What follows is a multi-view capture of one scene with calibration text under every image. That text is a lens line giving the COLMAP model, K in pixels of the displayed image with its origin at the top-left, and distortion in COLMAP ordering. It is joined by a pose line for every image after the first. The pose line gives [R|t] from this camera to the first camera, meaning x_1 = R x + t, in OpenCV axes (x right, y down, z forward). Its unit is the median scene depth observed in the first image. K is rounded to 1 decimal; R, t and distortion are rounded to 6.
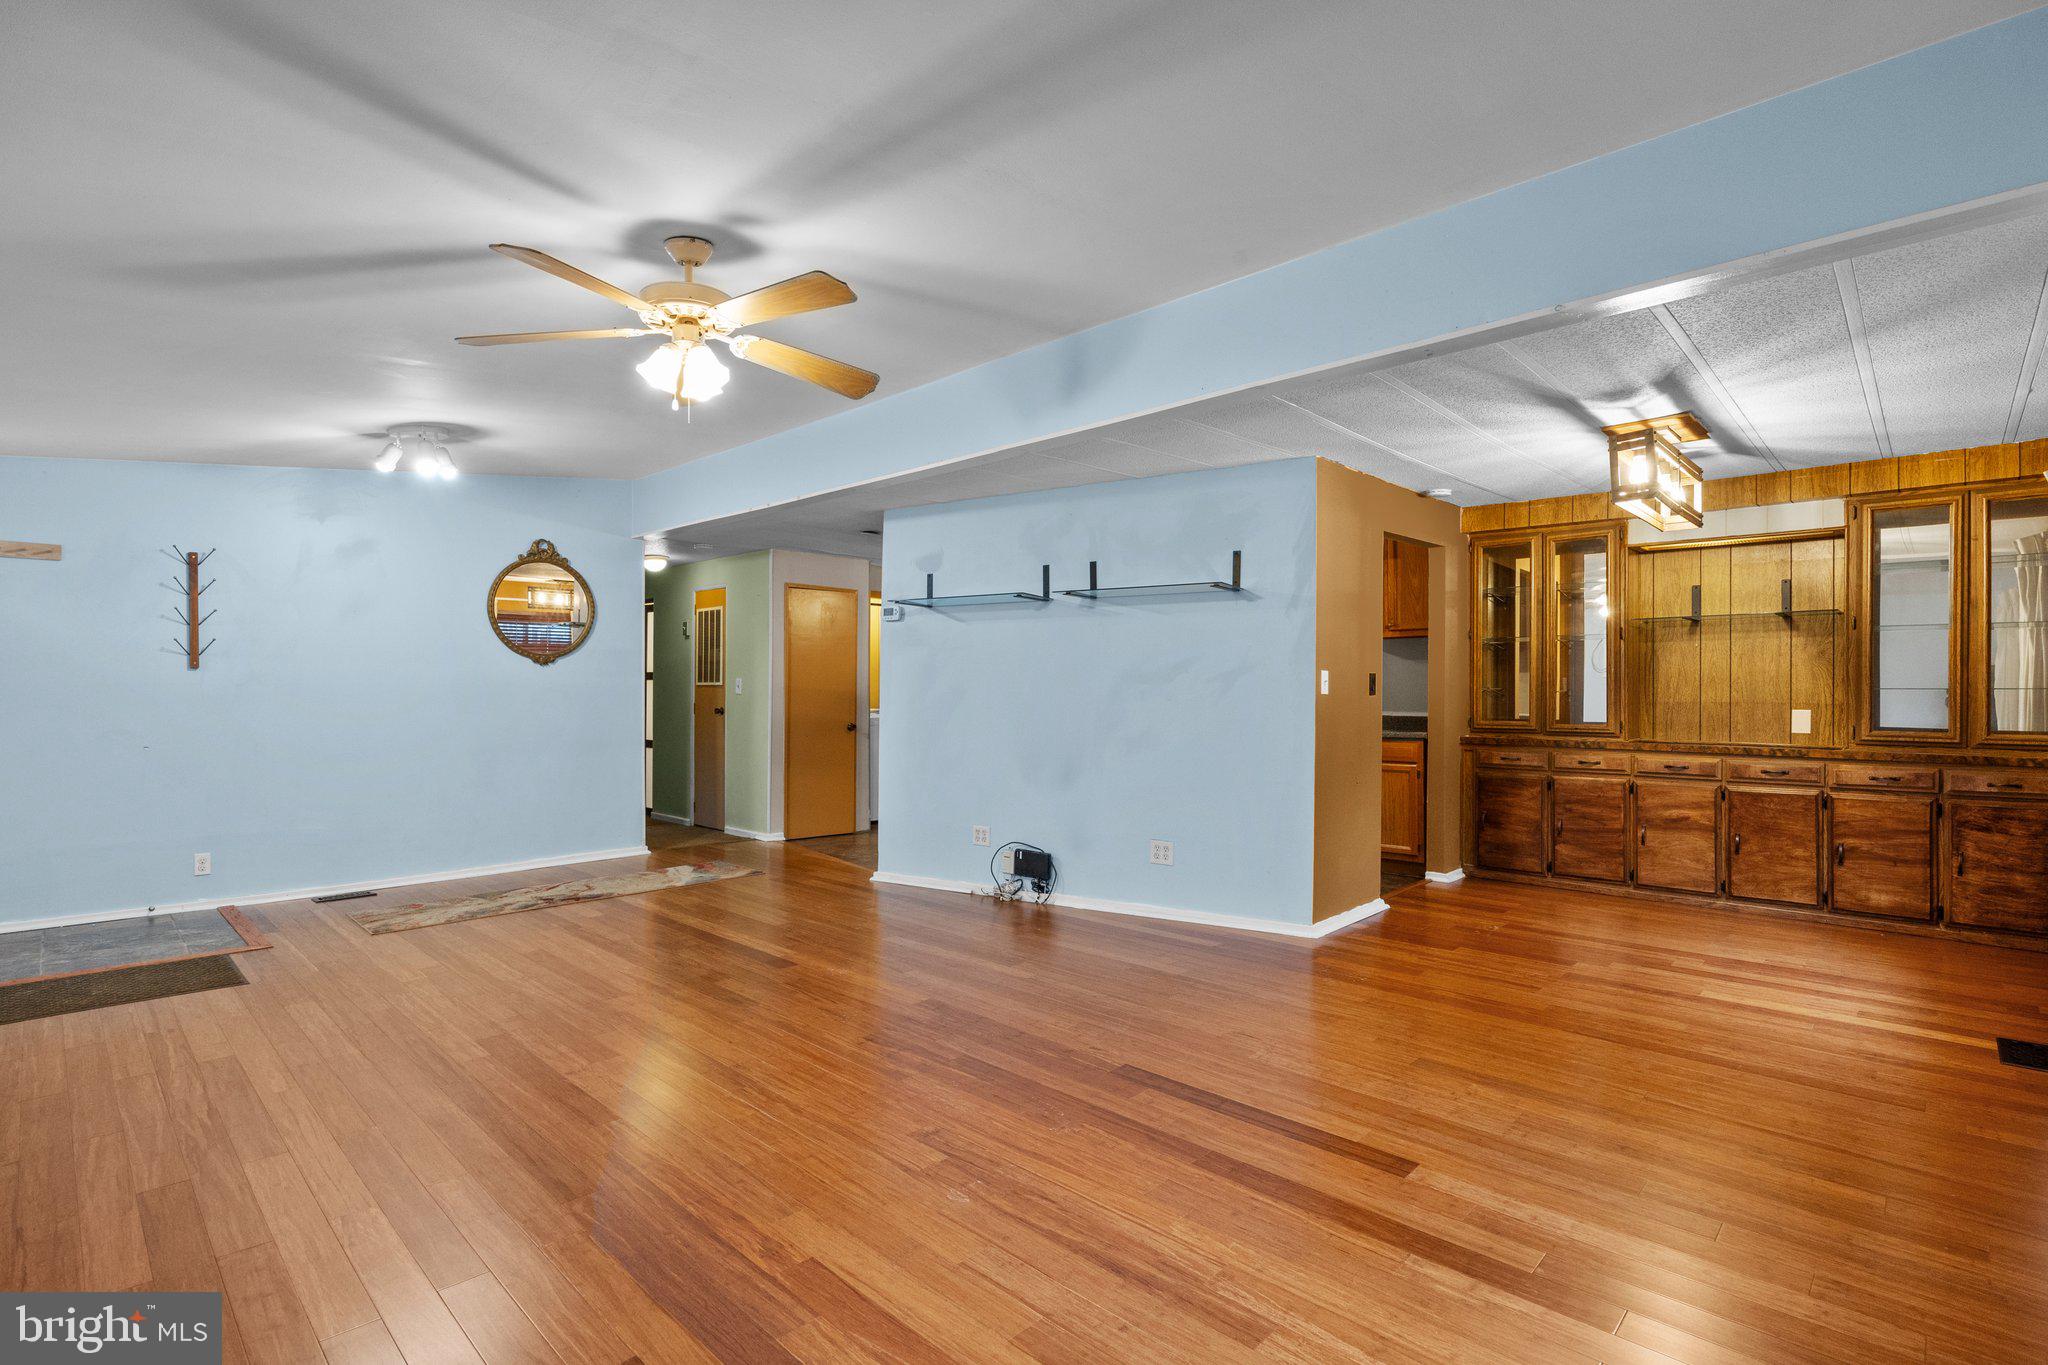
lens RADIAL K [[966.4, 0, 1040.3], [0, 966.4, 686.7], [0, 0, 1]] dist [-0.011715, -0.000102]
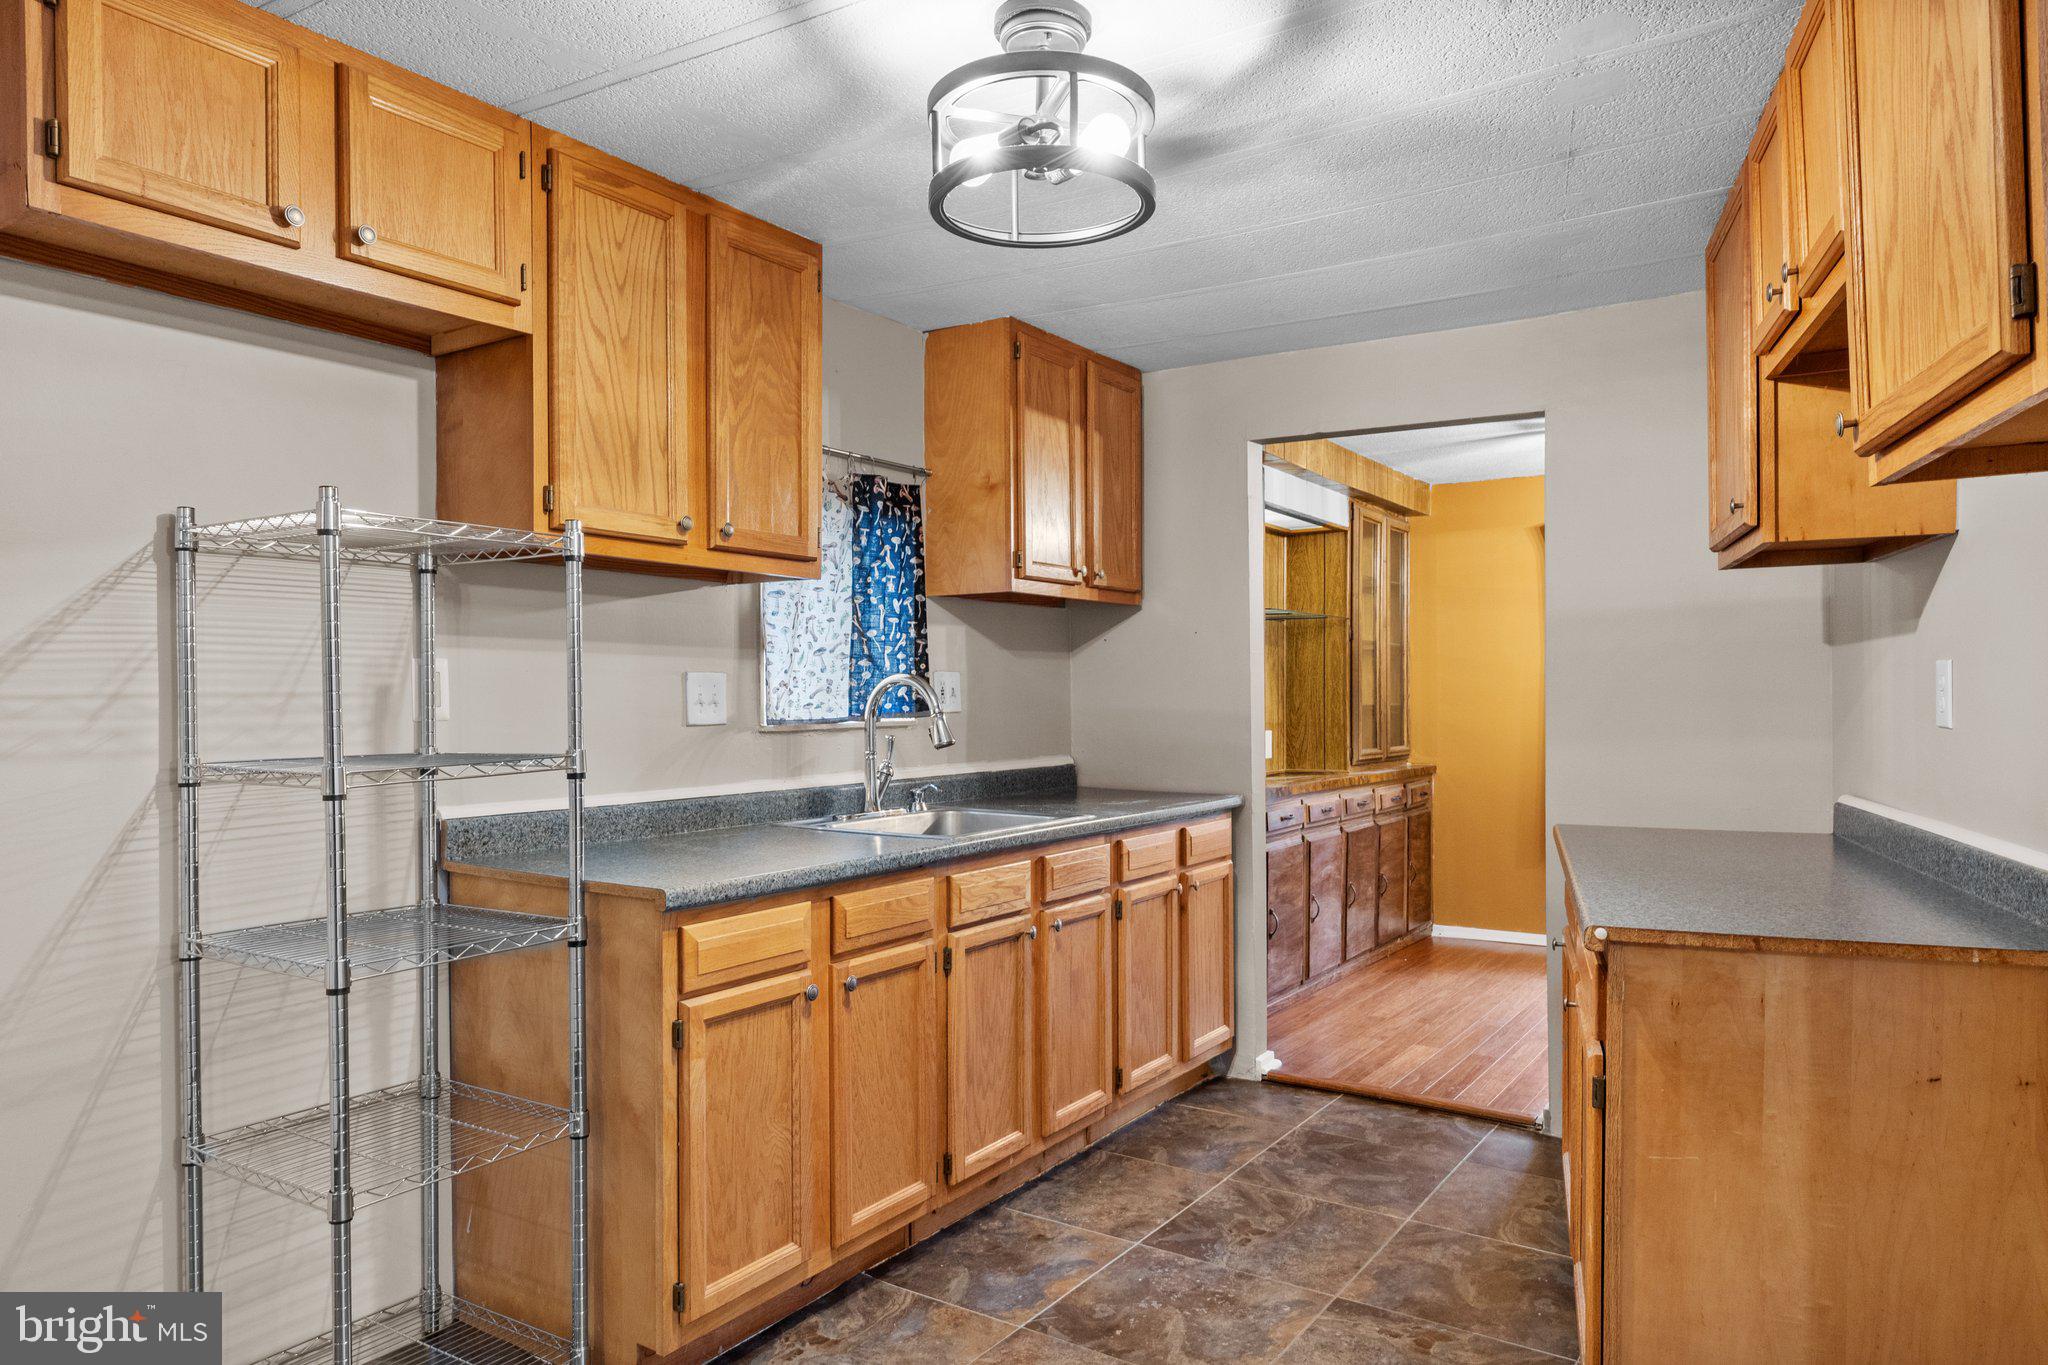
lens RADIAL K [[1317.0, 0, 1026.9], [0, 1317.0, 708.6], [0, 0, 1]] dist [0.000095, 0.001521]
pose [[-0.169858, -0.006412, 0.985448, -0.336806], [0.003364, 0.999969, 0.007086, -0.004142], [-0.985463, 0.004519, -0.169831, 1.491438]]
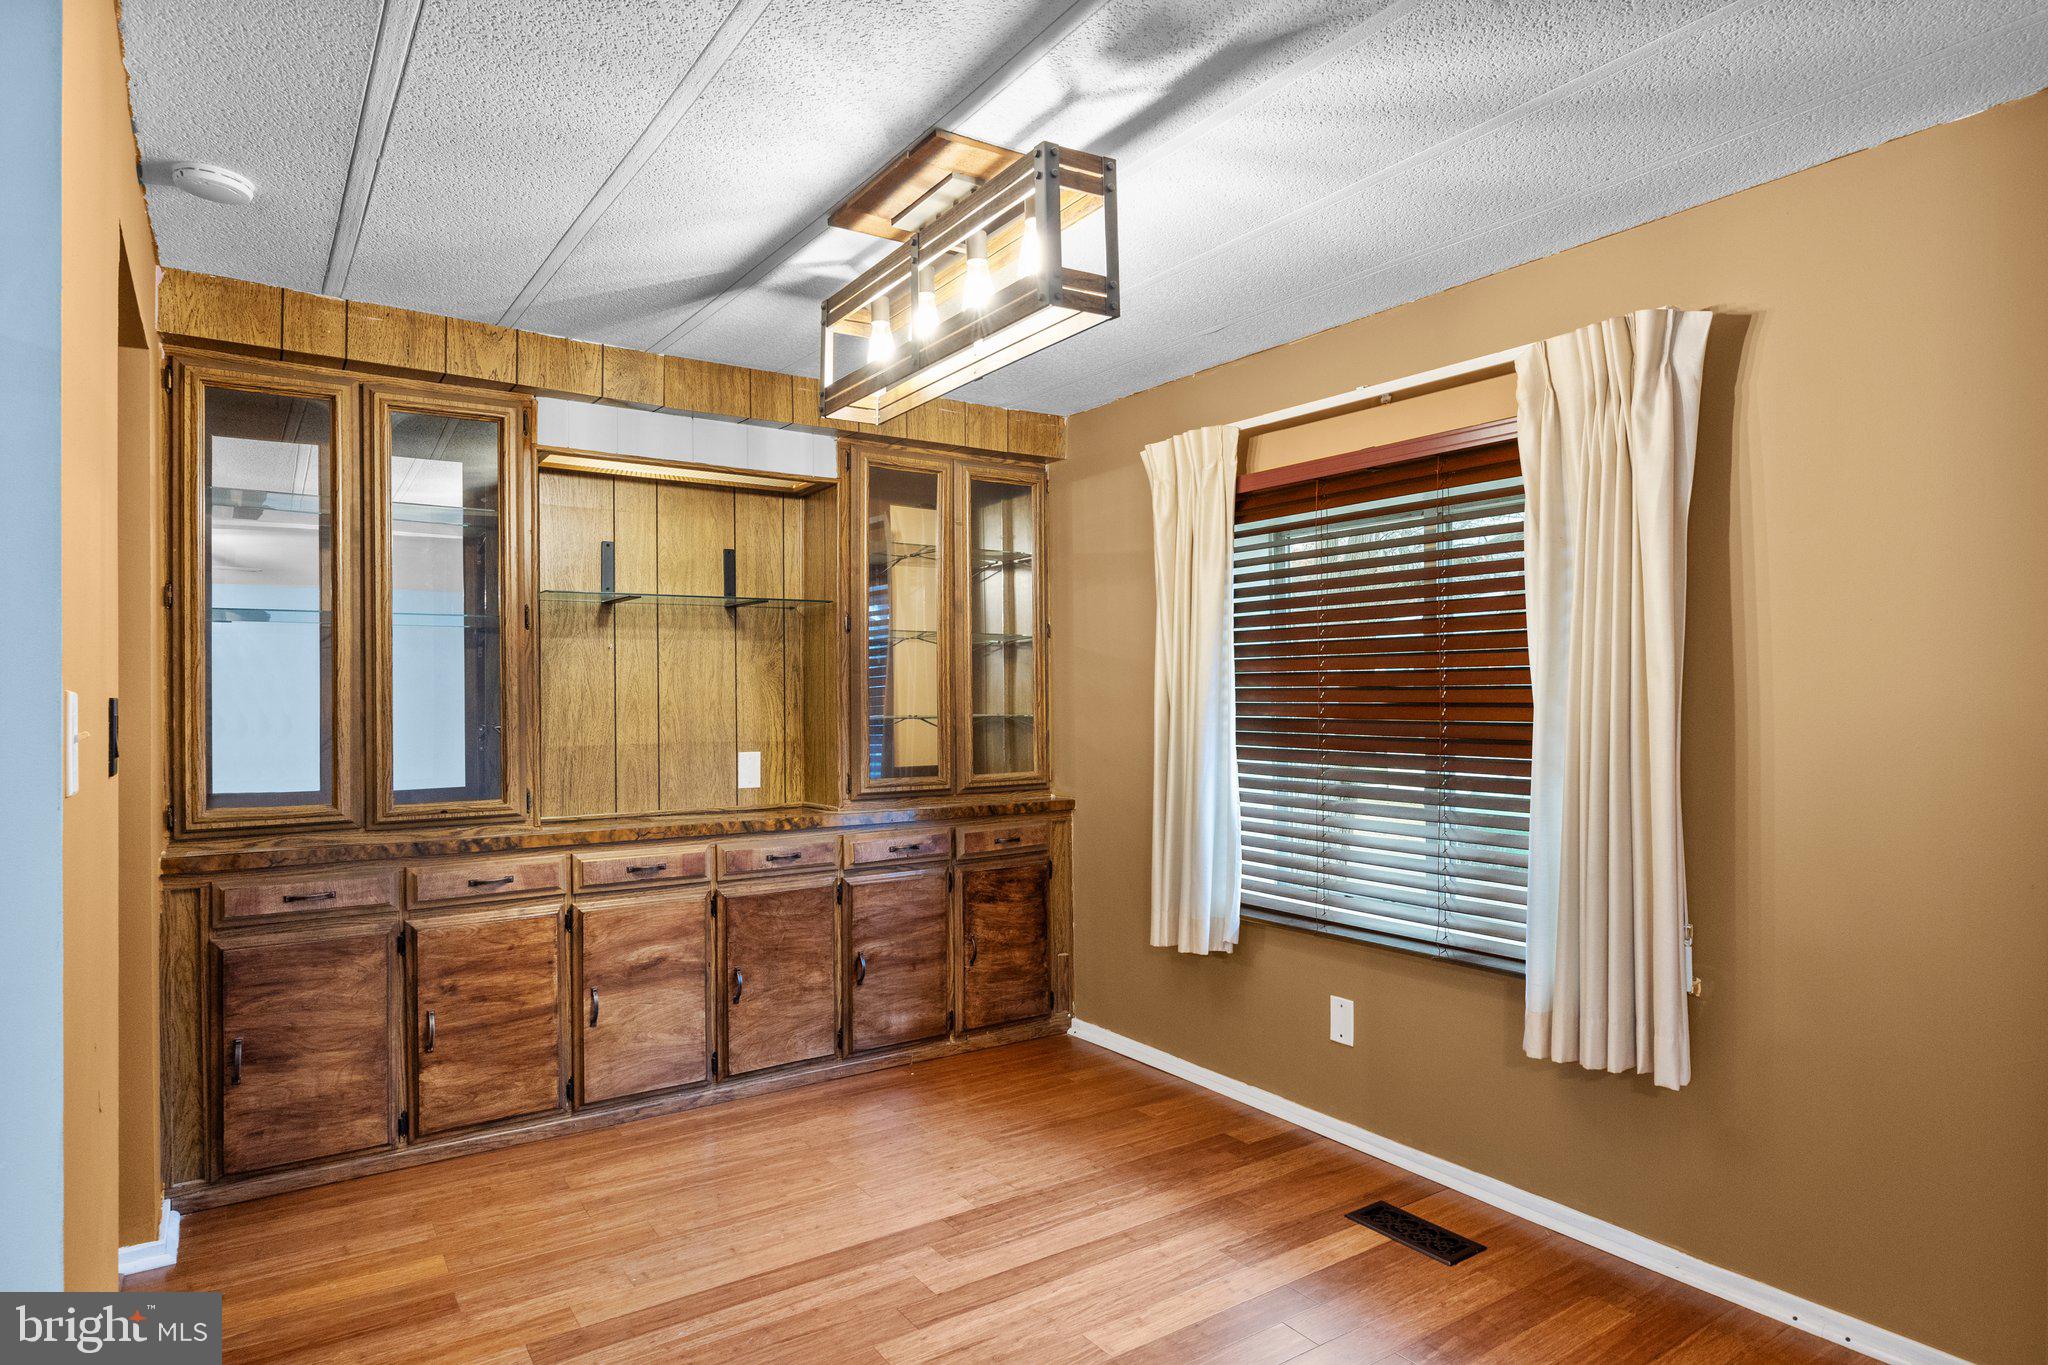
lens RADIAL K [[1151.9, 0, 1023.0], [0, 1151.9, 692.4], [0, 0, 1]] dist [0.002934, 0.001091]
pose [[0.217716, 0.003085, 0.976007, 0.074194], [0.005988, 0.999972, -0.004497, -0.012434], [-0.975994, 0.006824, 0.217692, 0.687514]]
